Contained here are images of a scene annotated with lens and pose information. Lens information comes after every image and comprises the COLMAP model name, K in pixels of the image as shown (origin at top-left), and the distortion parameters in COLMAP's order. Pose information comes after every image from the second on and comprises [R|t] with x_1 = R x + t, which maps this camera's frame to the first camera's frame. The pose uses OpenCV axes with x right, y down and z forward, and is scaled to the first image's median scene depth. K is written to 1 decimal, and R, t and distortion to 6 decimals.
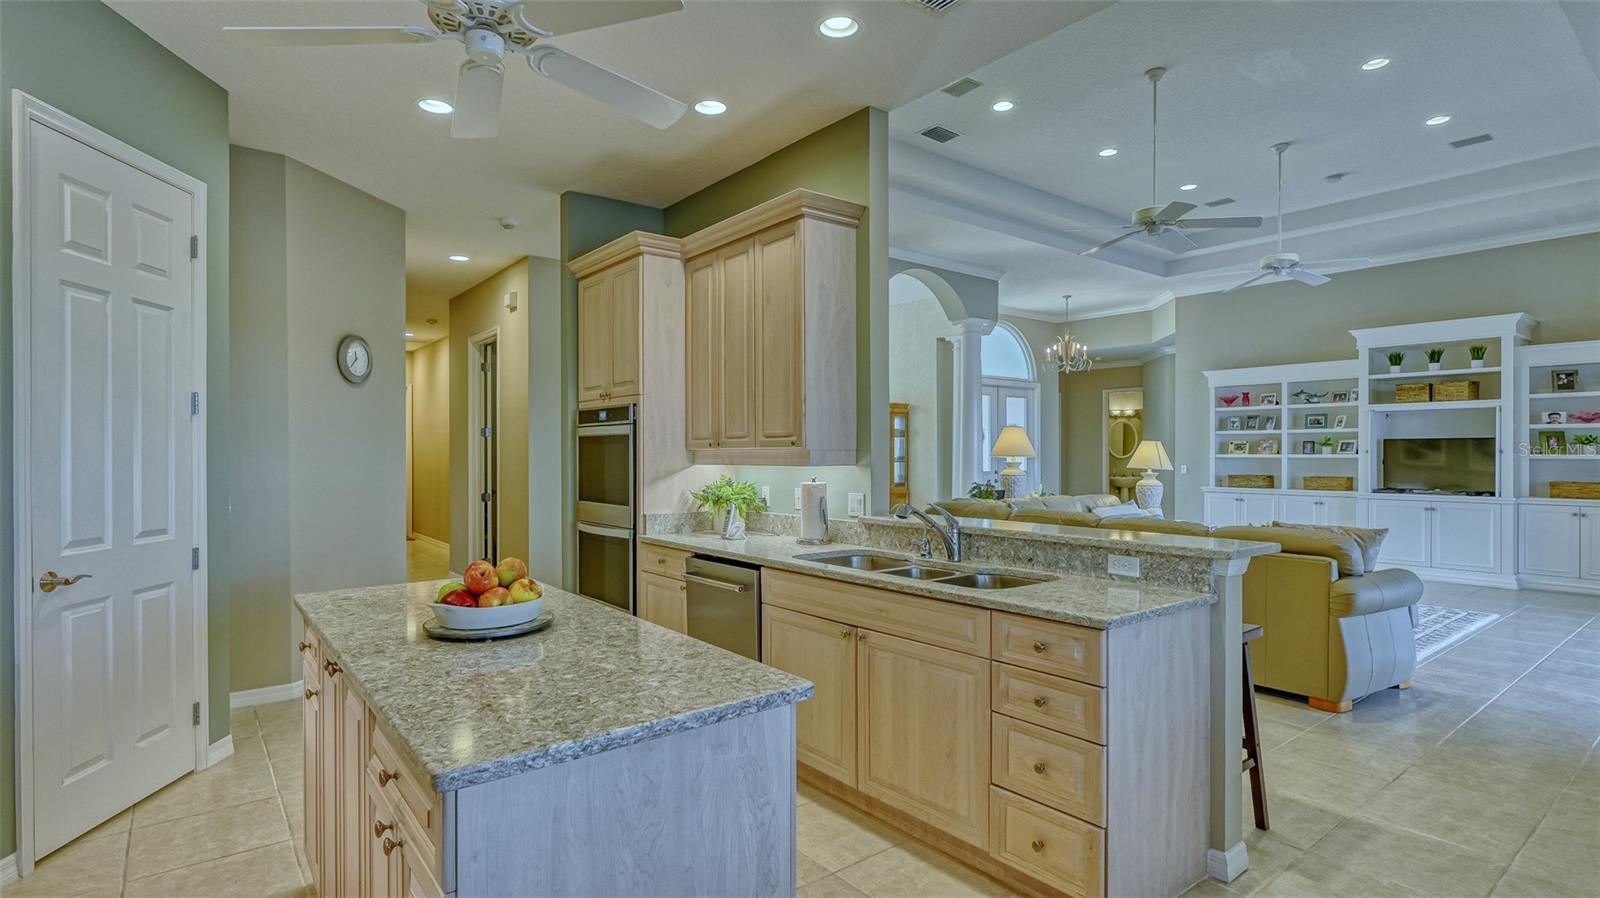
lens RADIAL K [[795.9, 0, 794.8], [0, 795.9, 446.2], [0, 0, 1]] dist [-0.006222, -0.000606]
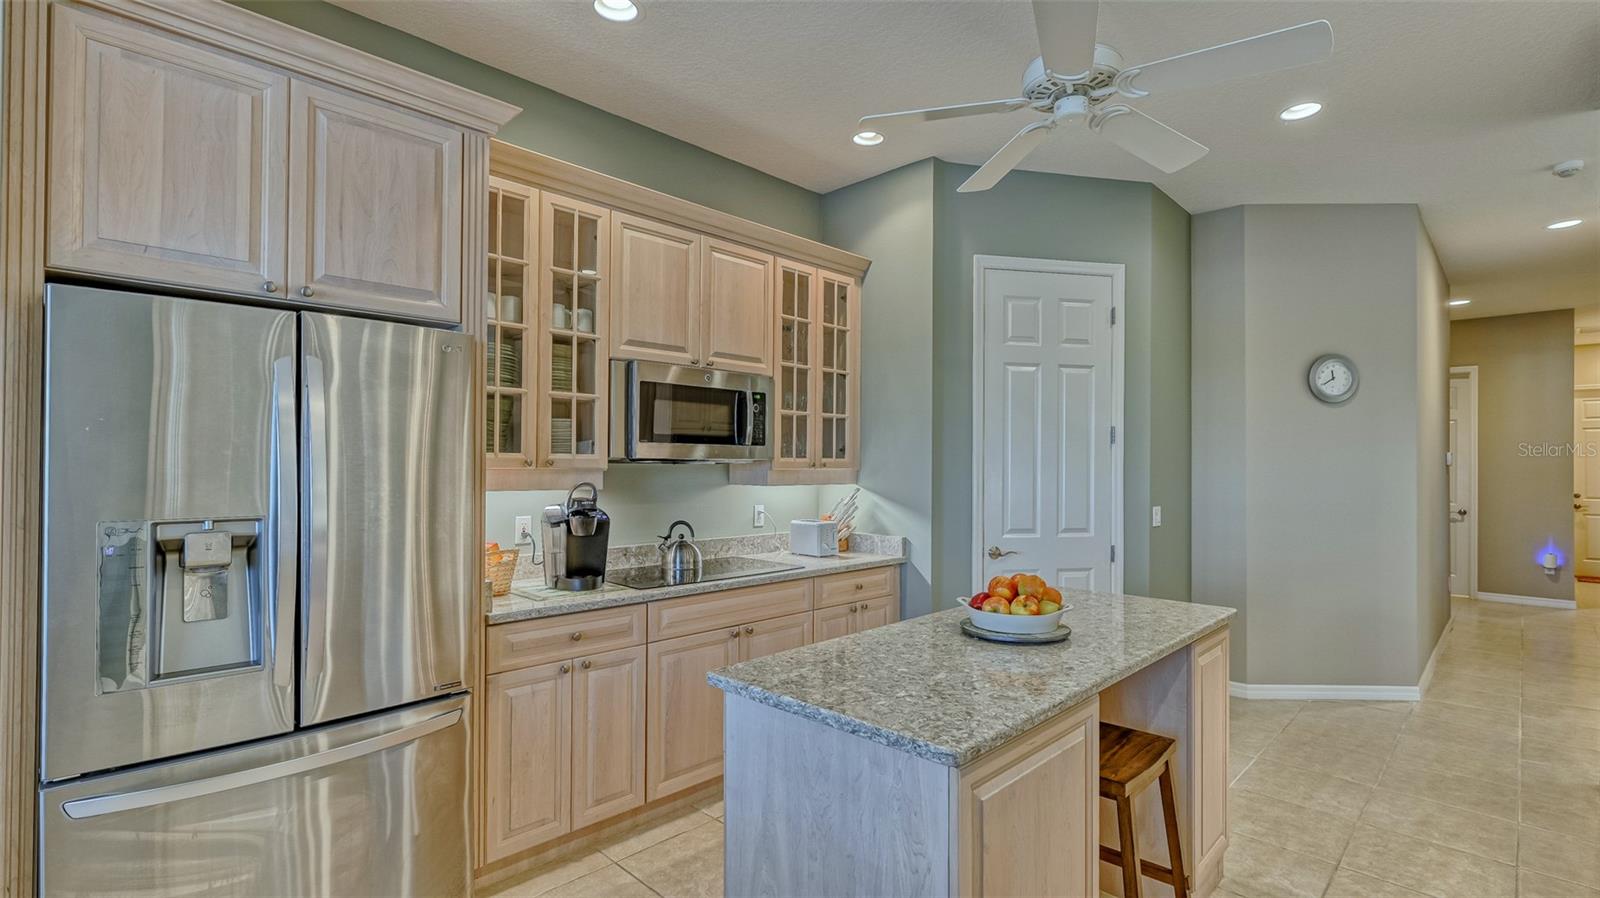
lens RADIAL K [[735.8, 0, 810.4], [0, 735.8, 451.8], [0, 0, 1]] dist [-0.000745, 0.001214]
pose [[0.130048, -0.011582, -0.991440, 0.773758], [0.000221, 0.999932, -0.011652, -0.024443], [0.991508, 0.001297, 0.130041, 0.695498]]
